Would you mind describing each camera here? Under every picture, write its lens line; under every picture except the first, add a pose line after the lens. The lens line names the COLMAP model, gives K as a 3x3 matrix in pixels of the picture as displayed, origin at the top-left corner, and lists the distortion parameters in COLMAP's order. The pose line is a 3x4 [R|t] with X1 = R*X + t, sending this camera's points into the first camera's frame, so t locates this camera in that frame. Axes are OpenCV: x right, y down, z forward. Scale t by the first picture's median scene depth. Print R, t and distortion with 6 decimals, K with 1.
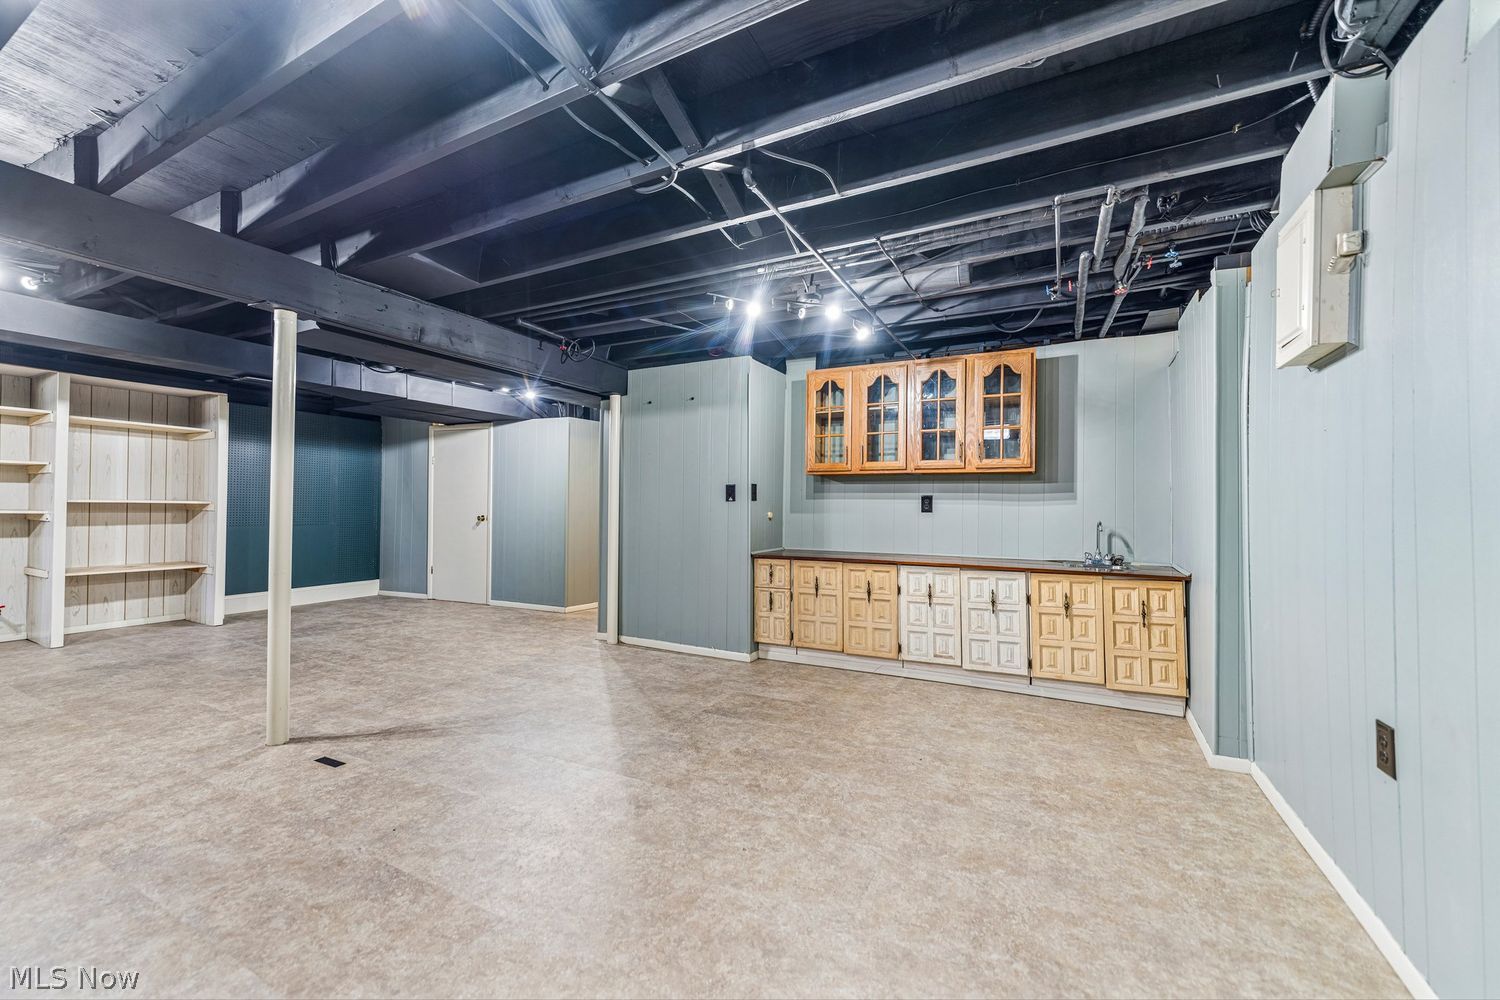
lens RADIAL K [[600.5, 0, 753.0], [0, 600.5, 496.4], [0, 0, 1]] dist [0.000681, 0.000022]
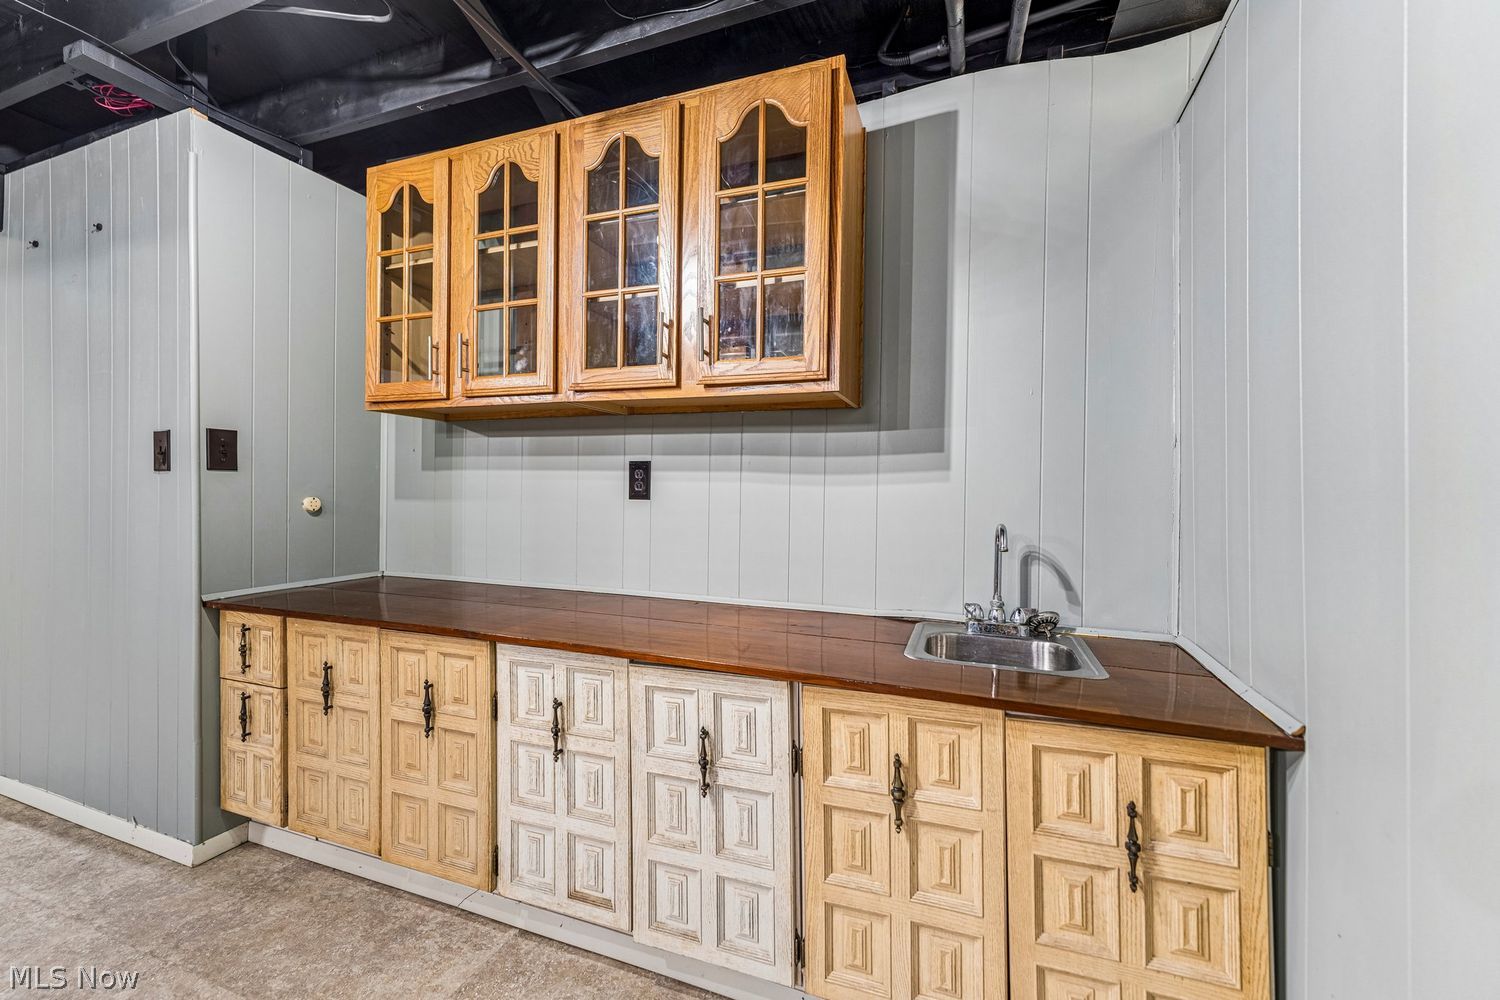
lens RADIAL K [[608.2, 0, 754.1], [0, 608.2, 487.5], [0, 0, 1]] dist [0.008595, 0.000079]
pose [[0.992534, 0.004151, 0.121898, 0.362918], [-0.005874, 0.999888, 0.013781, 0.013123], [-0.121827, -0.014394, 0.992447, 0.616683]]
